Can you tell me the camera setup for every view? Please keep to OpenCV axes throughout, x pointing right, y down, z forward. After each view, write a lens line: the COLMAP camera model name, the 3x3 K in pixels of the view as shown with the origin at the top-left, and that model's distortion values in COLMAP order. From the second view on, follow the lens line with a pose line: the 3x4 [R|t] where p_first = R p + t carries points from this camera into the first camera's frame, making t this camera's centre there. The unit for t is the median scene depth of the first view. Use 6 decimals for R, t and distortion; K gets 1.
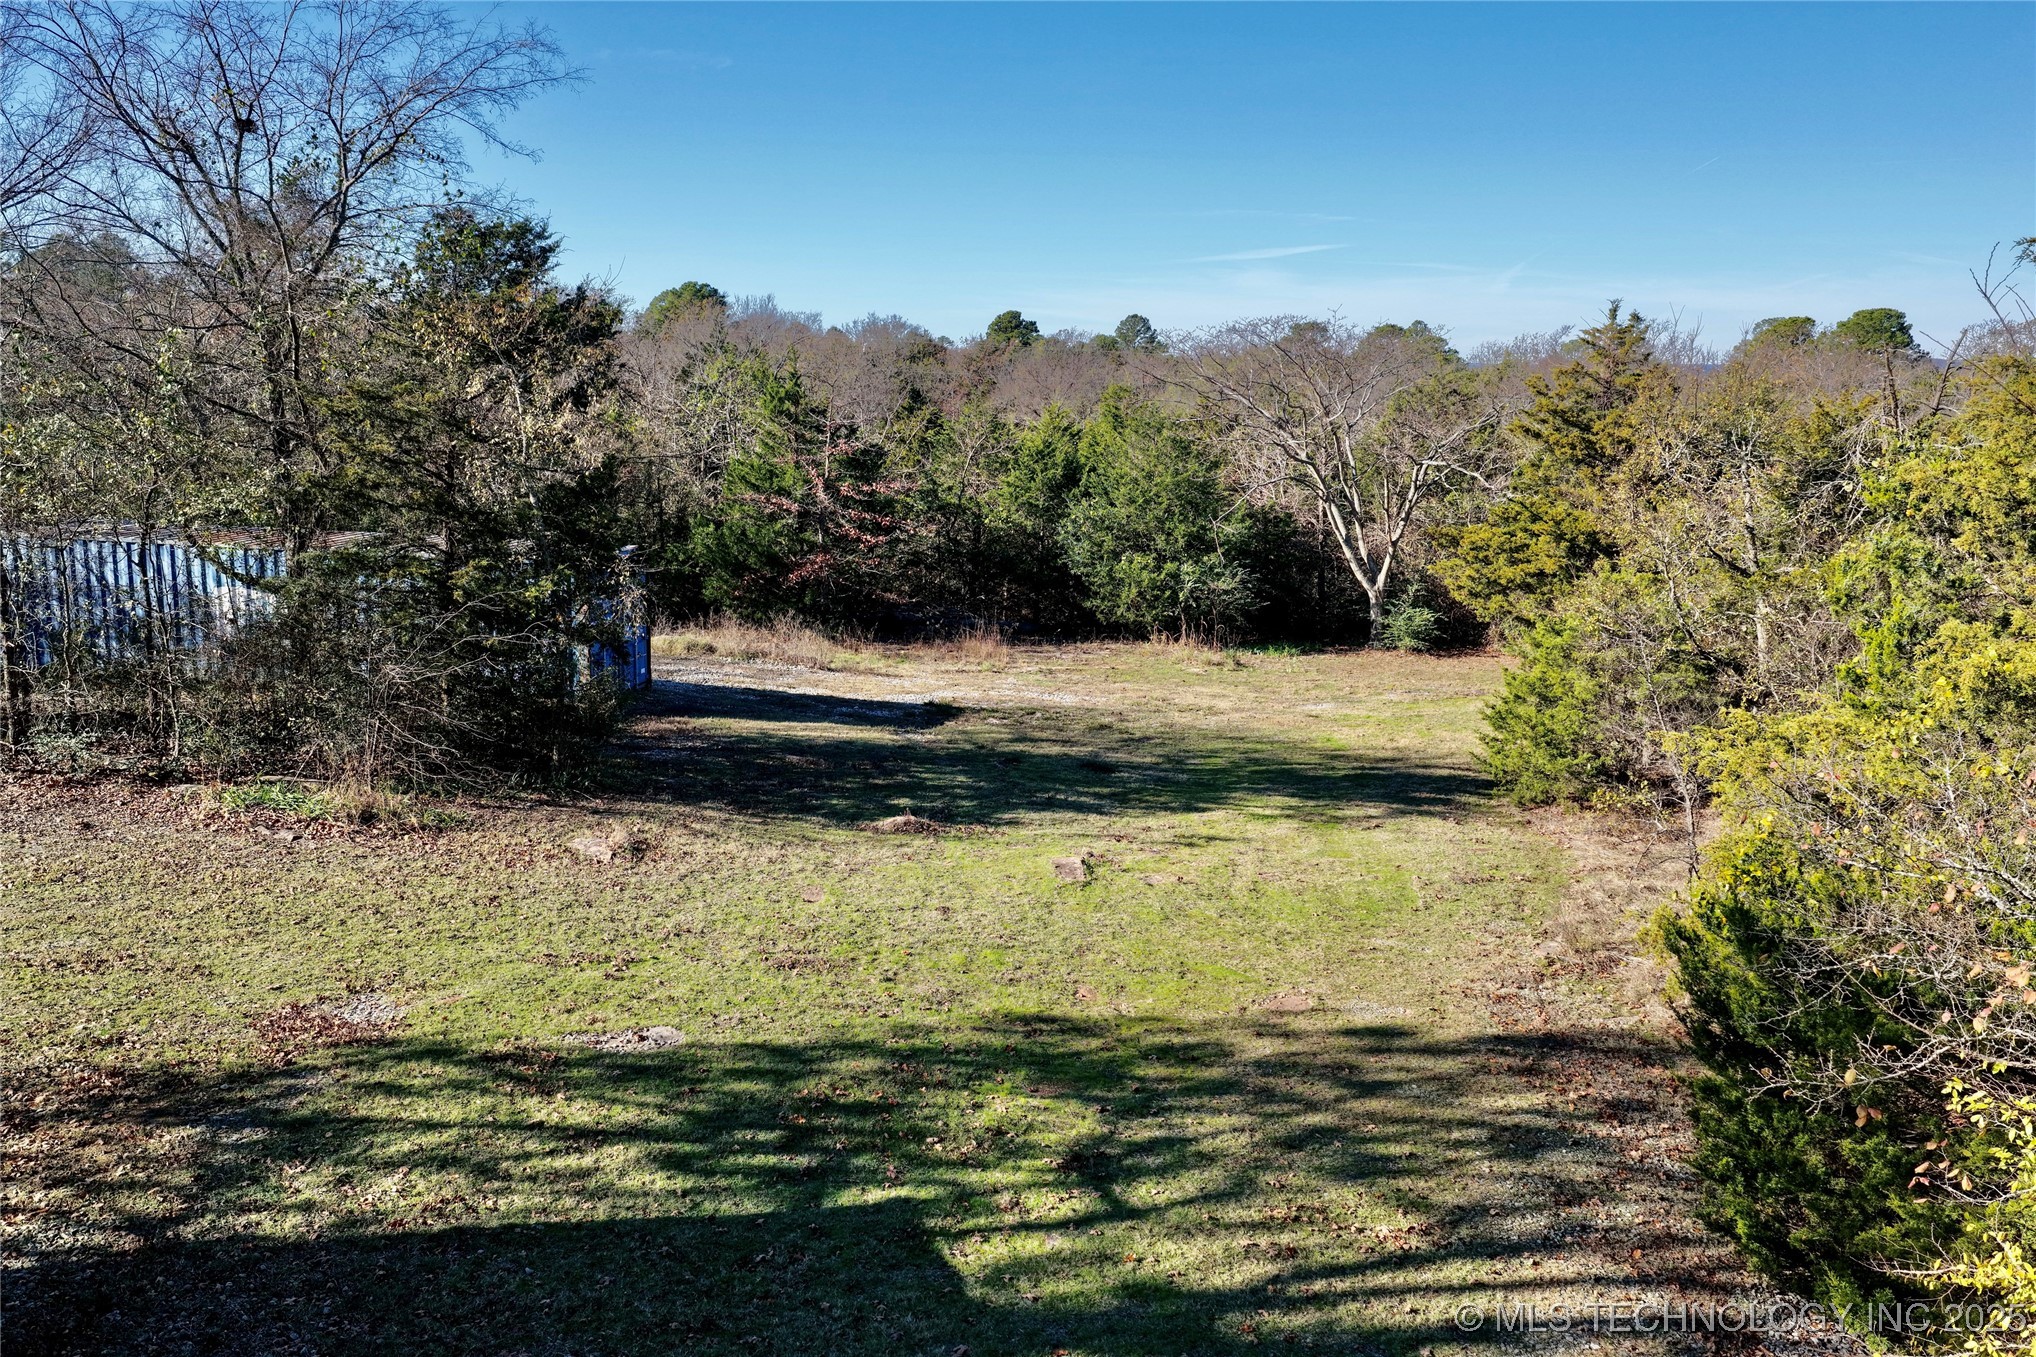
lens RADIAL K [[1667.2, 0, 1025.8], [0, 1667.2, 679.4], [0, 0, 1]] dist [-0.014709, 0.034201]
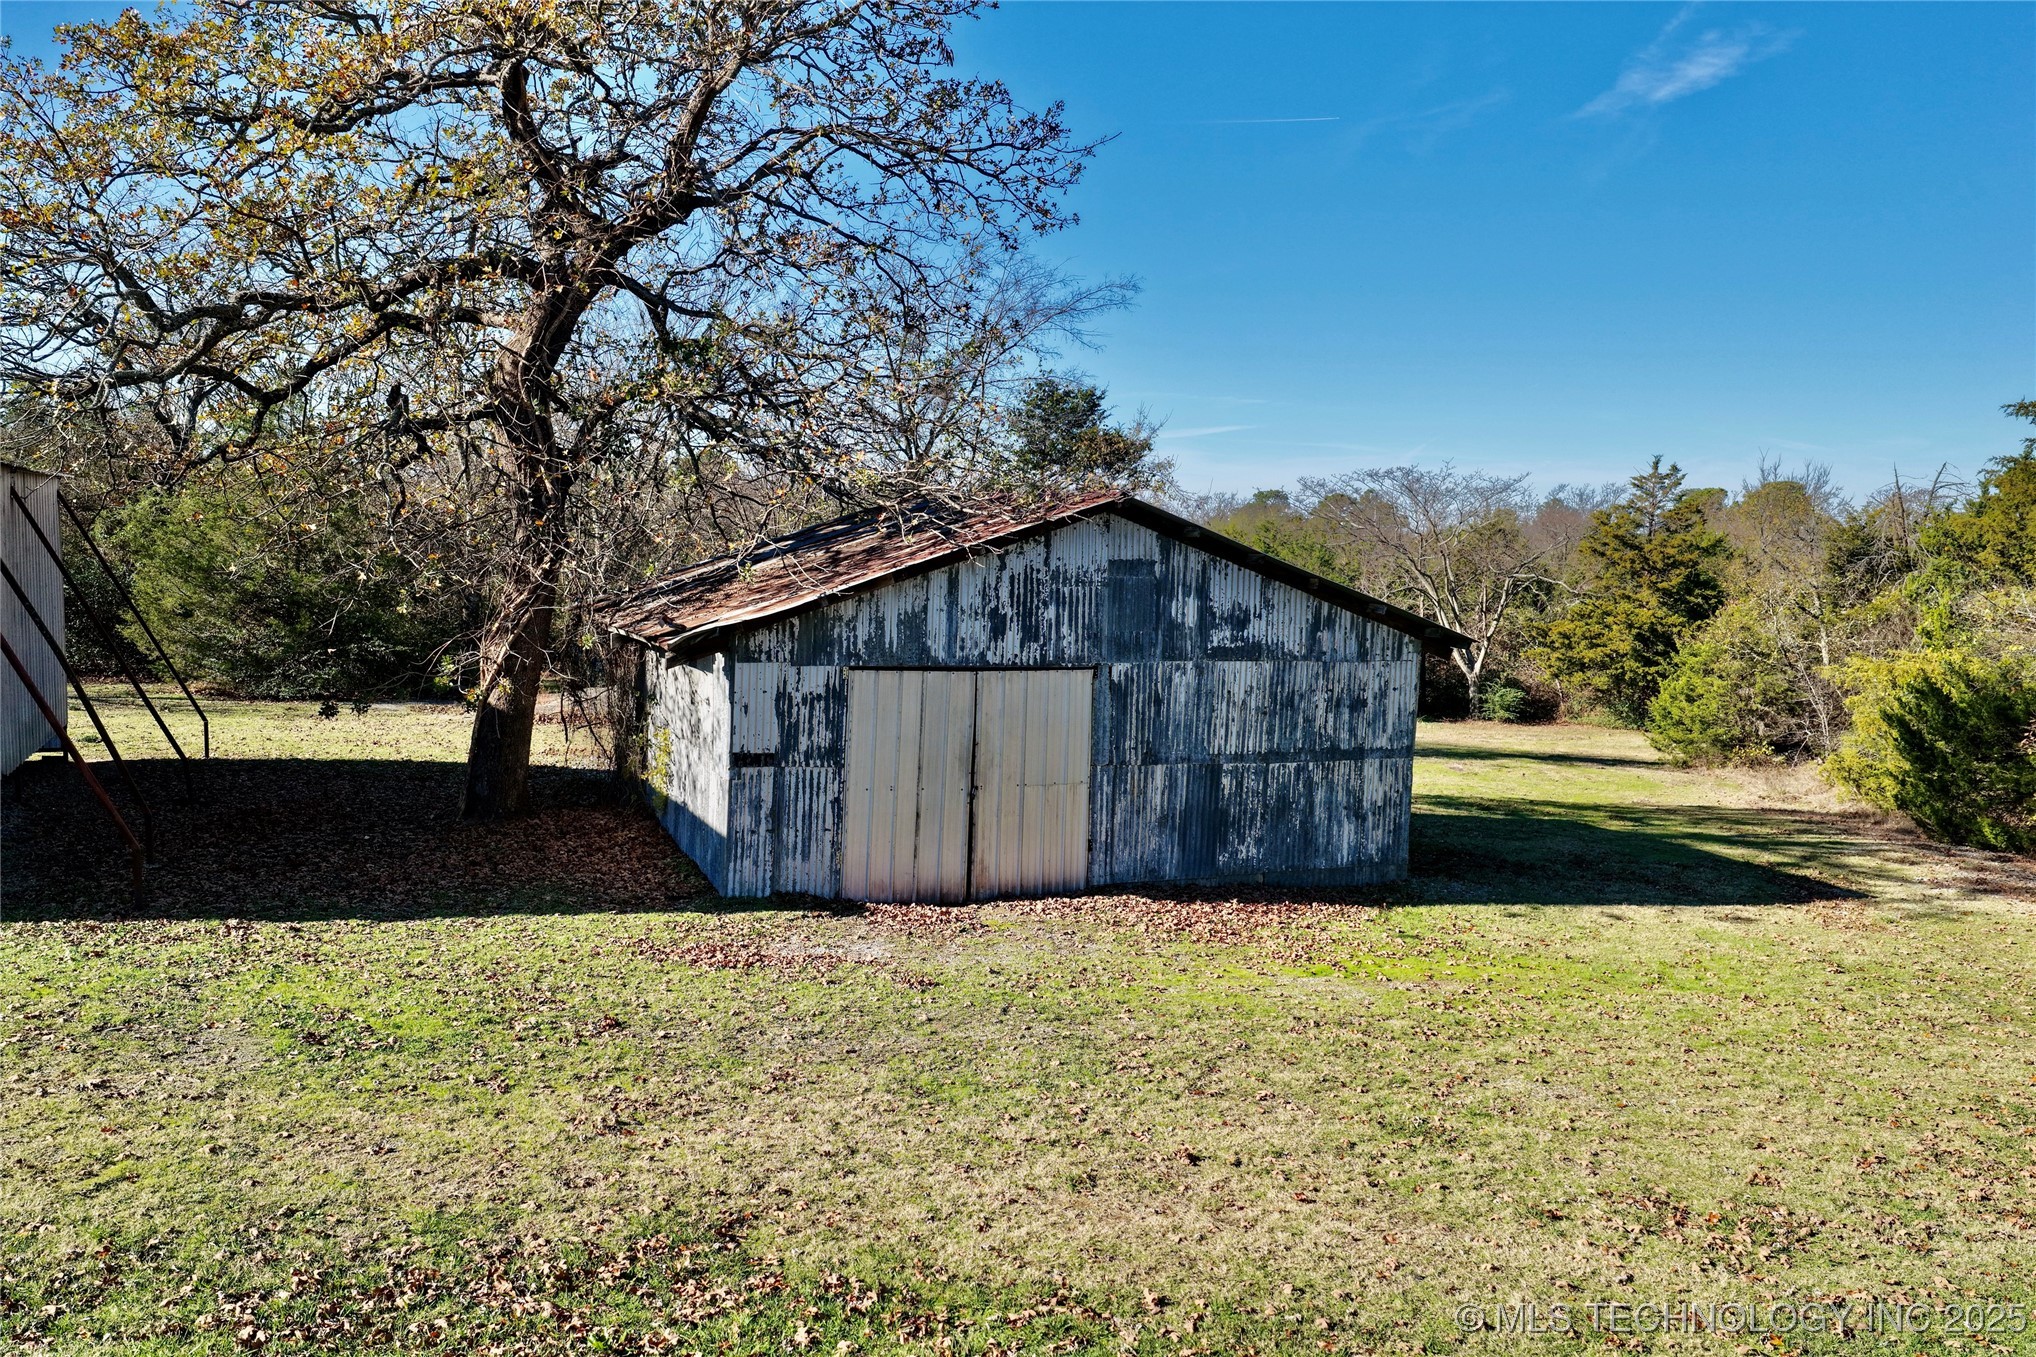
lens RADIAL K [[1667.2, 0, 1025.8], [0, 1667.2, 679.4], [0, 0, 1]] dist [-0.014709, 0.034201]
pose [[0.998626, 0.002245, 0.052352, -0.666296], [0.003058, 0.994883, -0.100985, 0.257495], [-0.052311, 0.101006, 0.993510, -0.874710]]
